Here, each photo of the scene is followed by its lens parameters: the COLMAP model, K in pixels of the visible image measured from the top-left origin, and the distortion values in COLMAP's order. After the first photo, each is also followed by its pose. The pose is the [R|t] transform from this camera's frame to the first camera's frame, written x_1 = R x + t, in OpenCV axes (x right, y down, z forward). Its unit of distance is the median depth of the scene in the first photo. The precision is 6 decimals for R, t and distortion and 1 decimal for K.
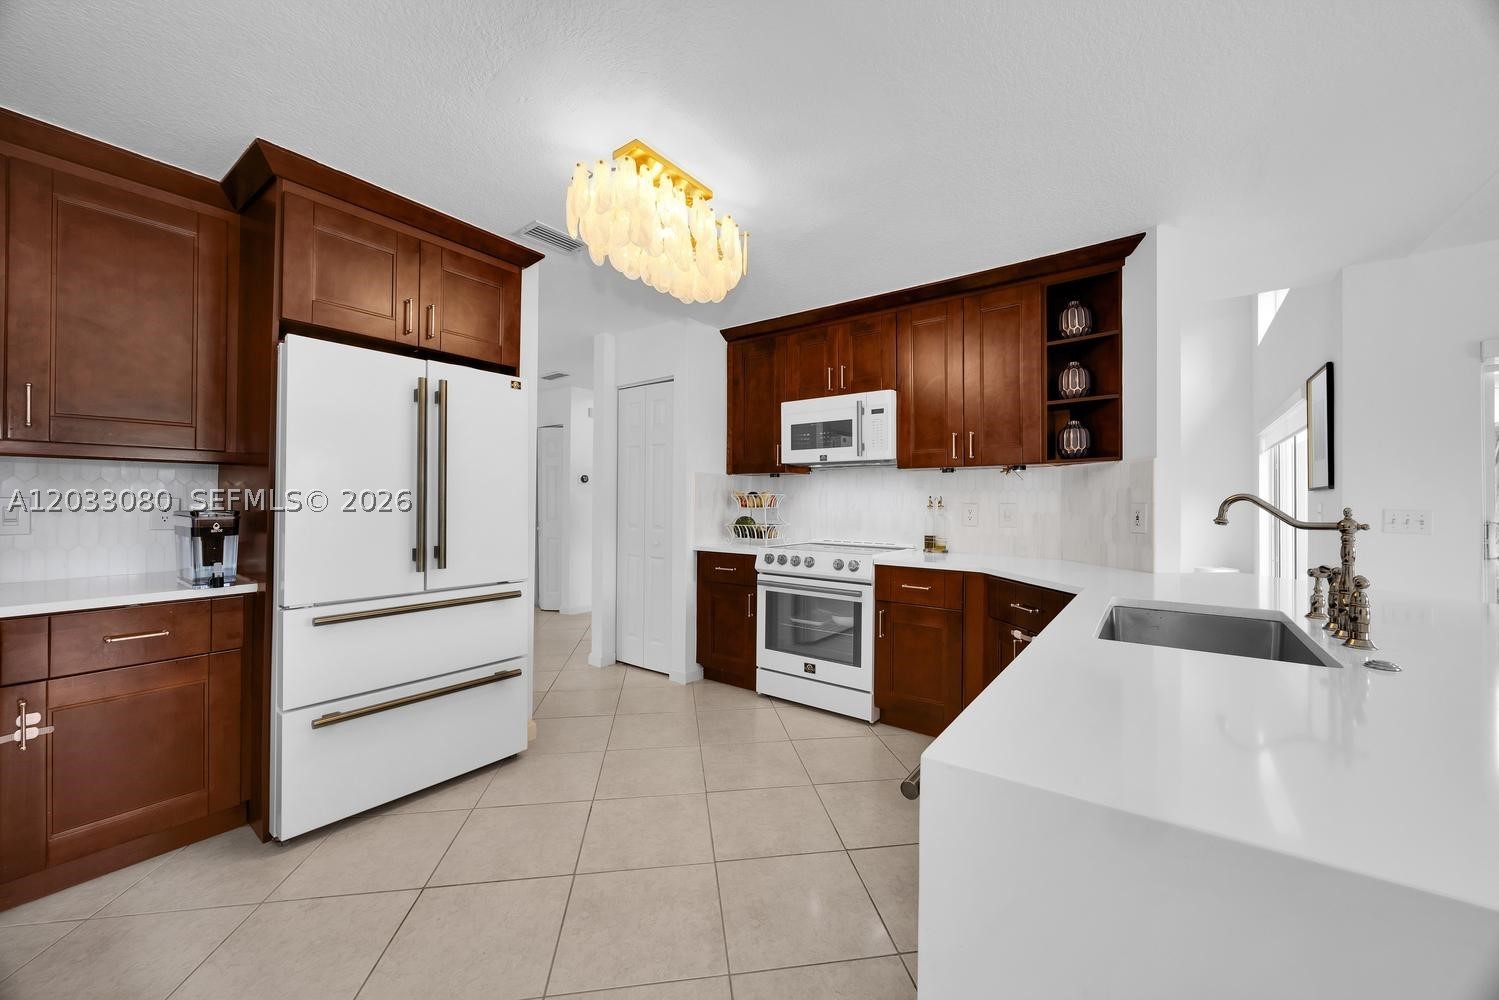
lens RADIAL K [[564.7, 0, 742.5], [0, 564.7, 498.1], [0, 0, 1]] dist [0.000354, -0.000566]
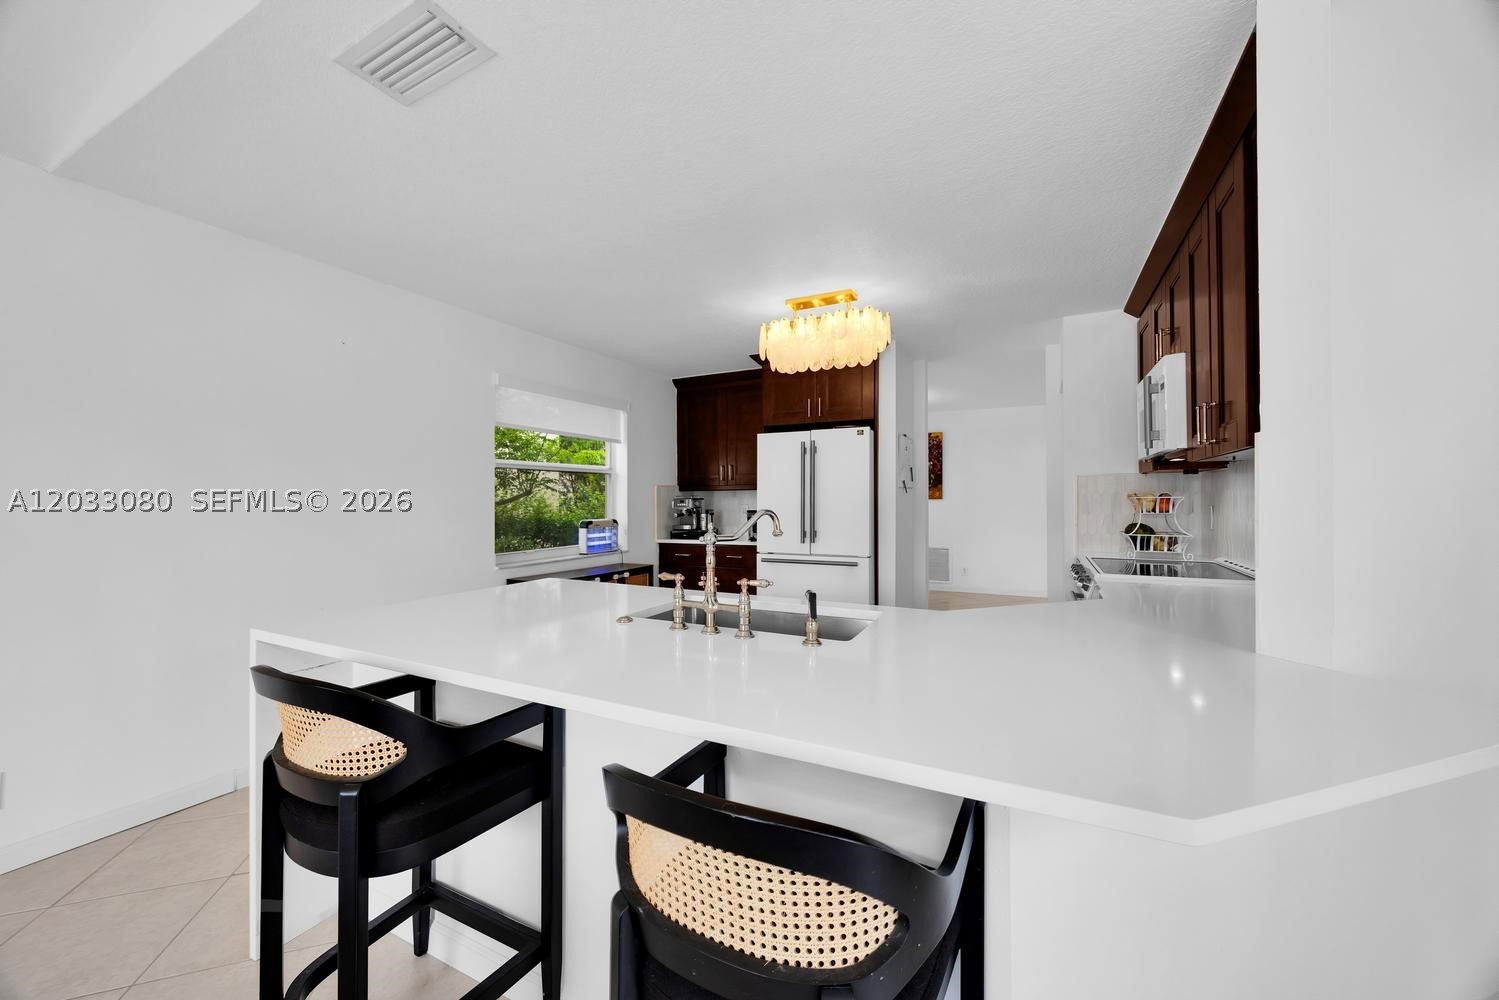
lens RADIAL K [[564.7, 0, 744.3], [0, 564.7, 499.5], [0, 0, 1]] dist [0.000354, -0.000566]
pose [[0.168709, -0.004440, -0.985656, 1.015022], [0.014275, 0.999896, -0.002061, -0.013311], [0.985563, -0.013722, 0.168755, 0.383397]]
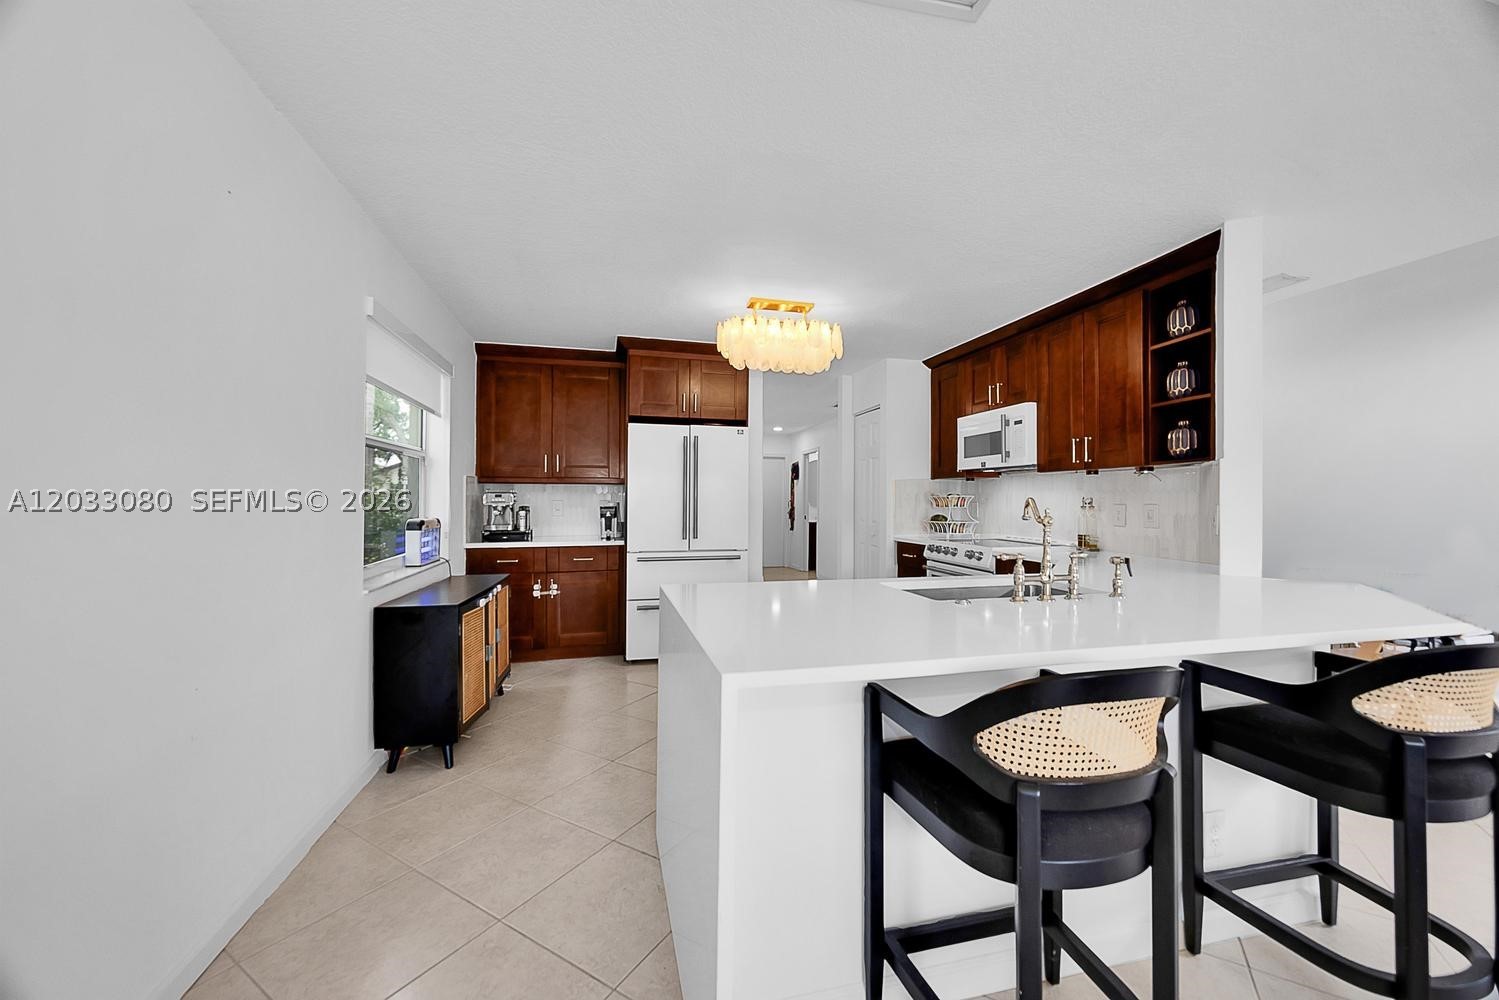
lens RADIAL K [[564.7, 0, 749.5], [0, 564.7, 500.3], [0, 0, 1]] dist [0.000354, -0.000566]
pose [[0.772790, -0.001228, -0.634661, 0.625234], [0.004332, 0.999985, 0.003340, -0.004349], [0.634647, -0.005331, 0.772783, -0.250003]]
